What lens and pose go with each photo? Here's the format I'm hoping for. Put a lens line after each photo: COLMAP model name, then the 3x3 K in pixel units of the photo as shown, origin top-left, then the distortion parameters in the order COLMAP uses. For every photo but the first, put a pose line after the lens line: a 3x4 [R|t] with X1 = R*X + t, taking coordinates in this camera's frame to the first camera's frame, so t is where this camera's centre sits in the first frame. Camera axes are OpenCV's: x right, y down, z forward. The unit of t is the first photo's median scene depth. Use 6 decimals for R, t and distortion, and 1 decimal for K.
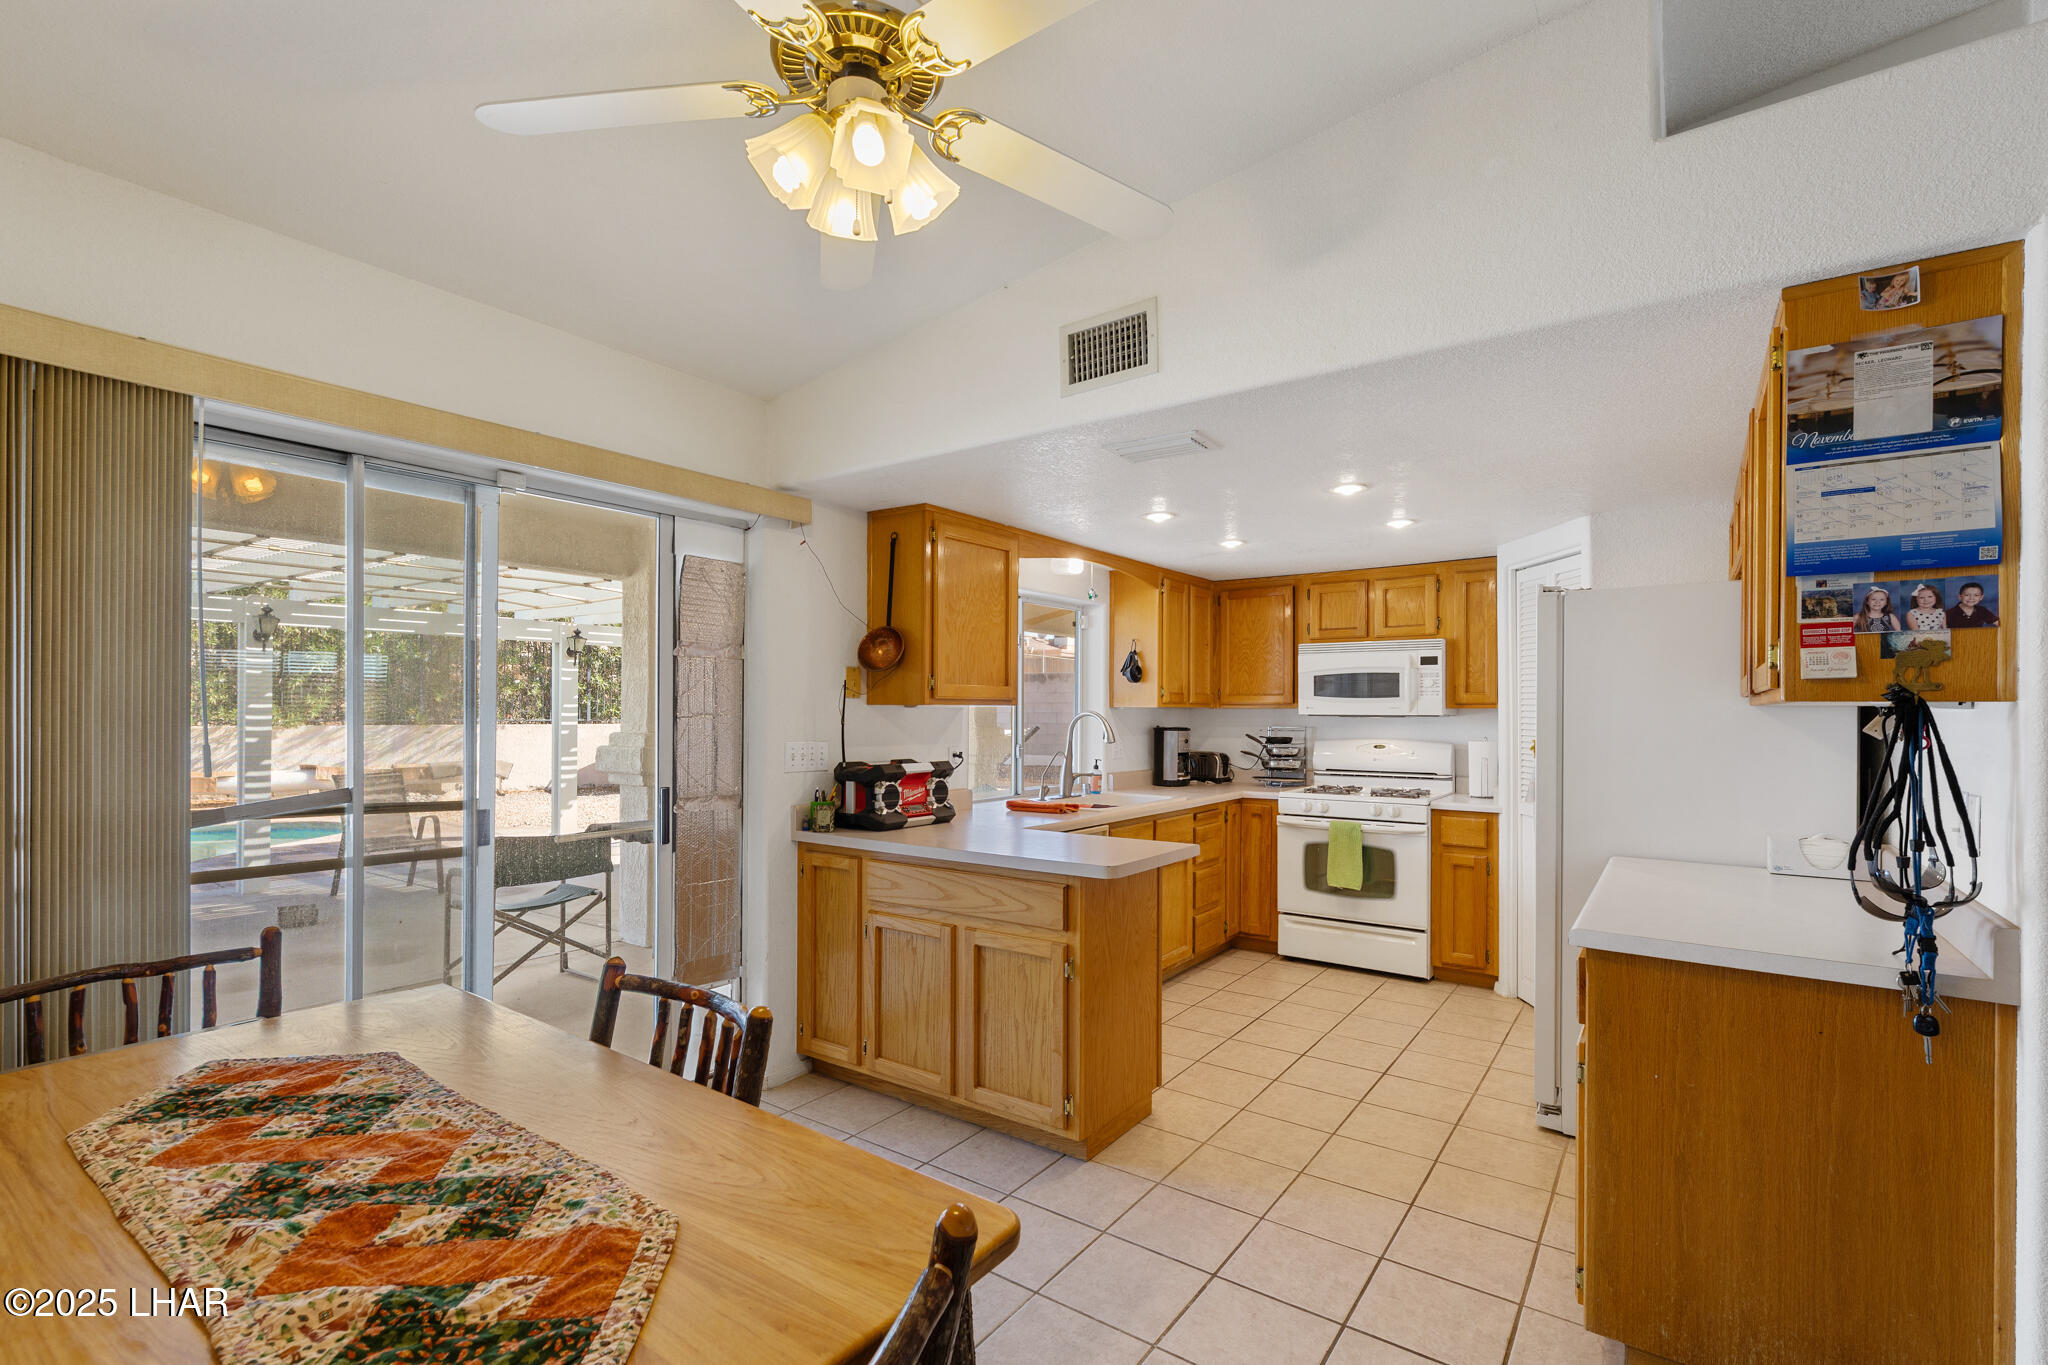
lens RADIAL K [[919.2, 0, 1022.0], [0, 919.2, 714.4], [0, 0, 1]] dist [-0.000623, -0.000084]
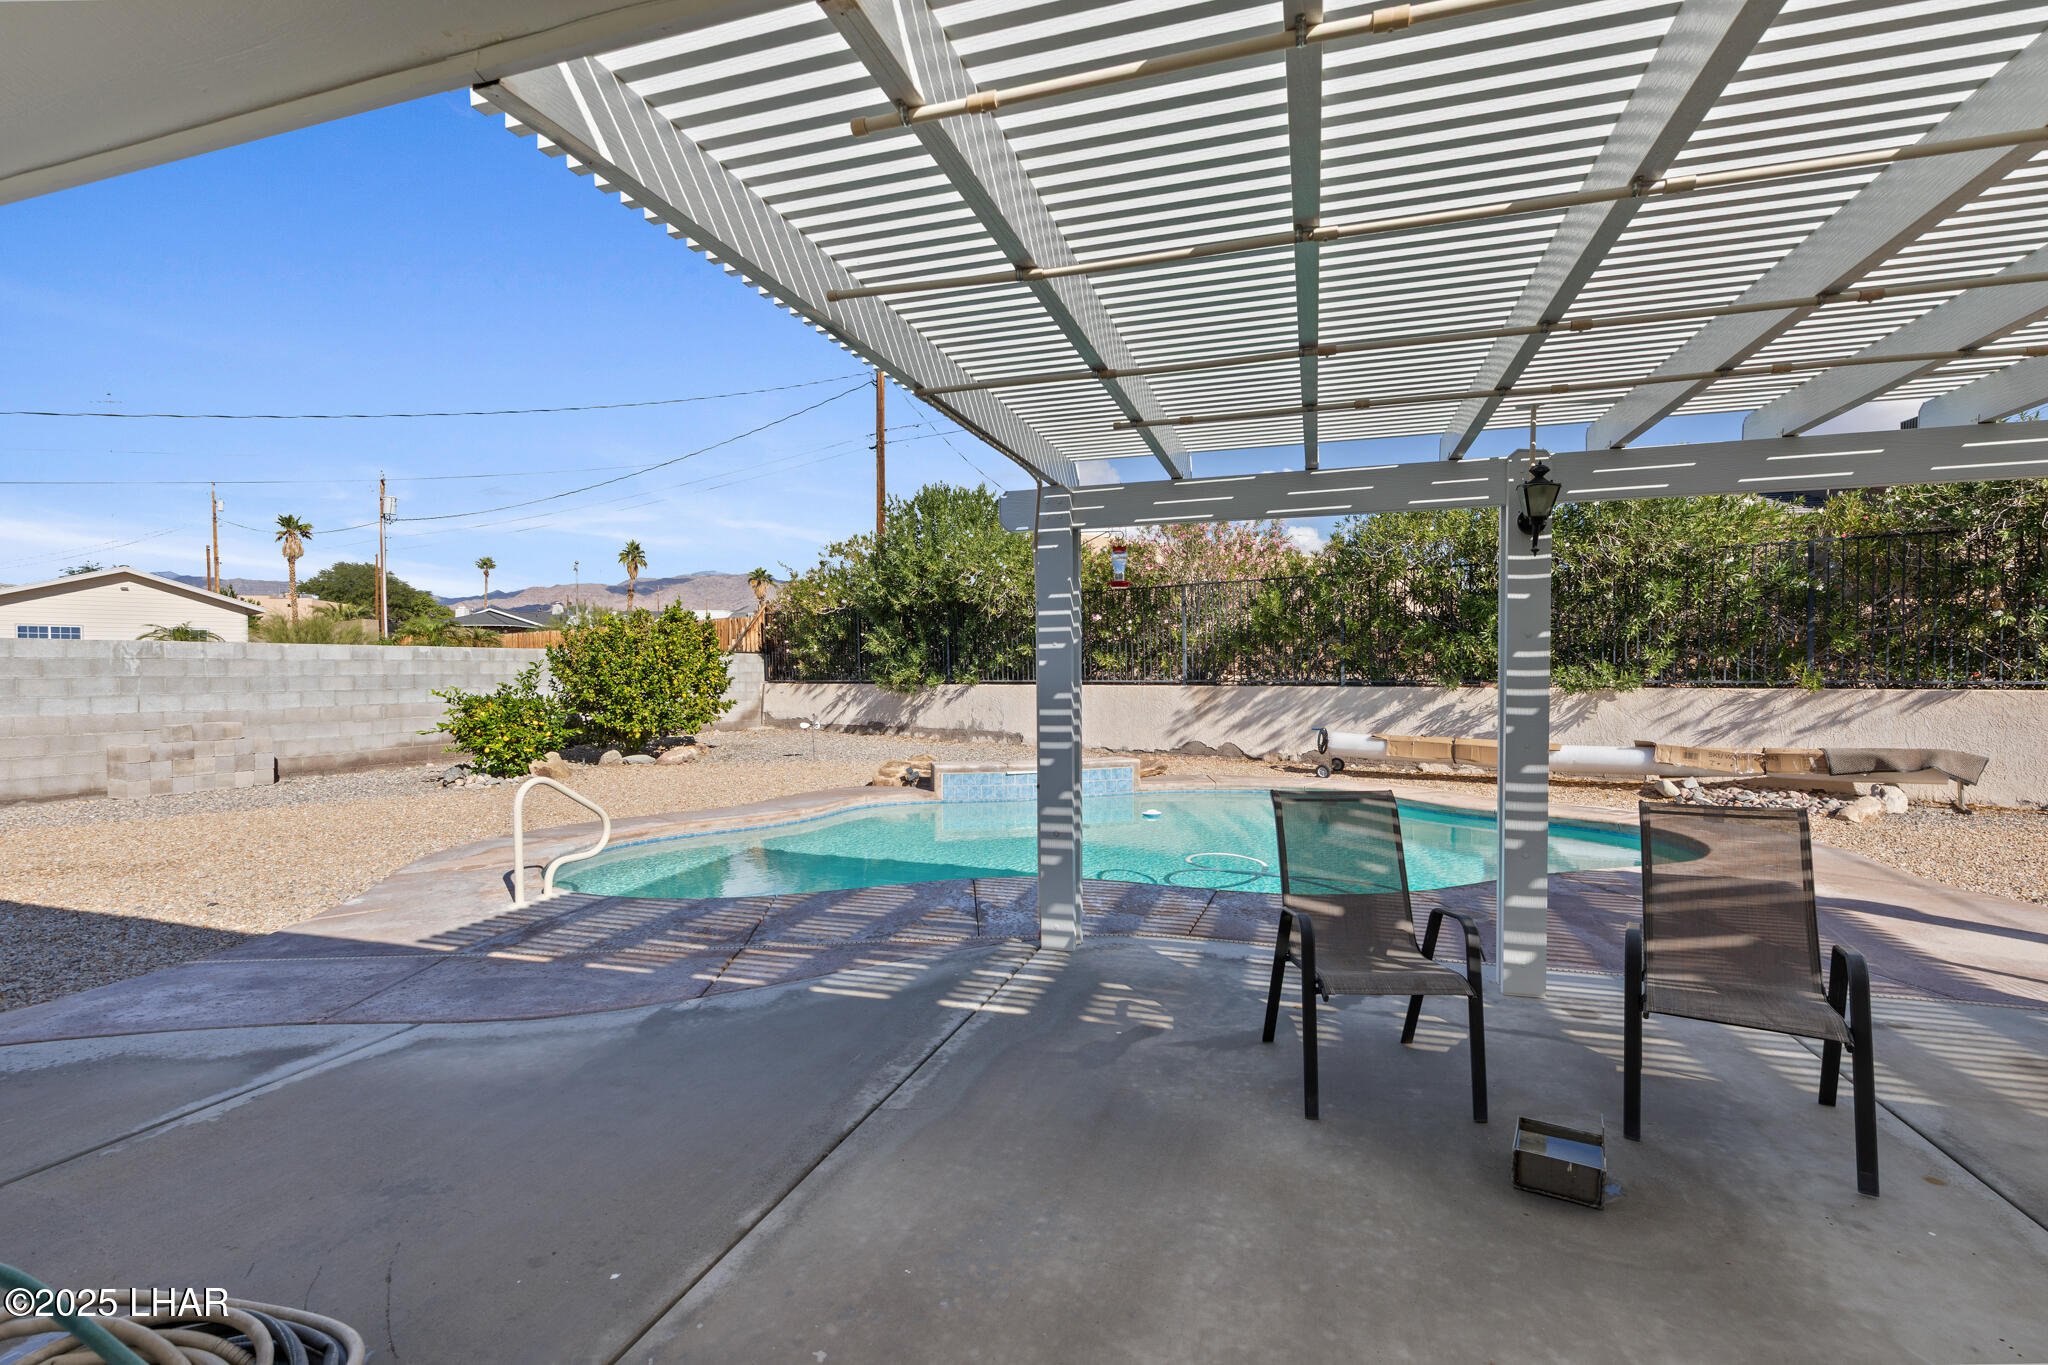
lens RADIAL K [[929.4, 0, 1024.0], [0, 929.4, 682.5], [0, 0, 1]] dist [0.001217, 0.000259]
pose [[0.304685, 0.006655, -0.952430, -0.212590], [0.003488, 0.999961, 0.008103, -0.000729], [0.952447, -0.005790, 0.304650, 0.290676]]
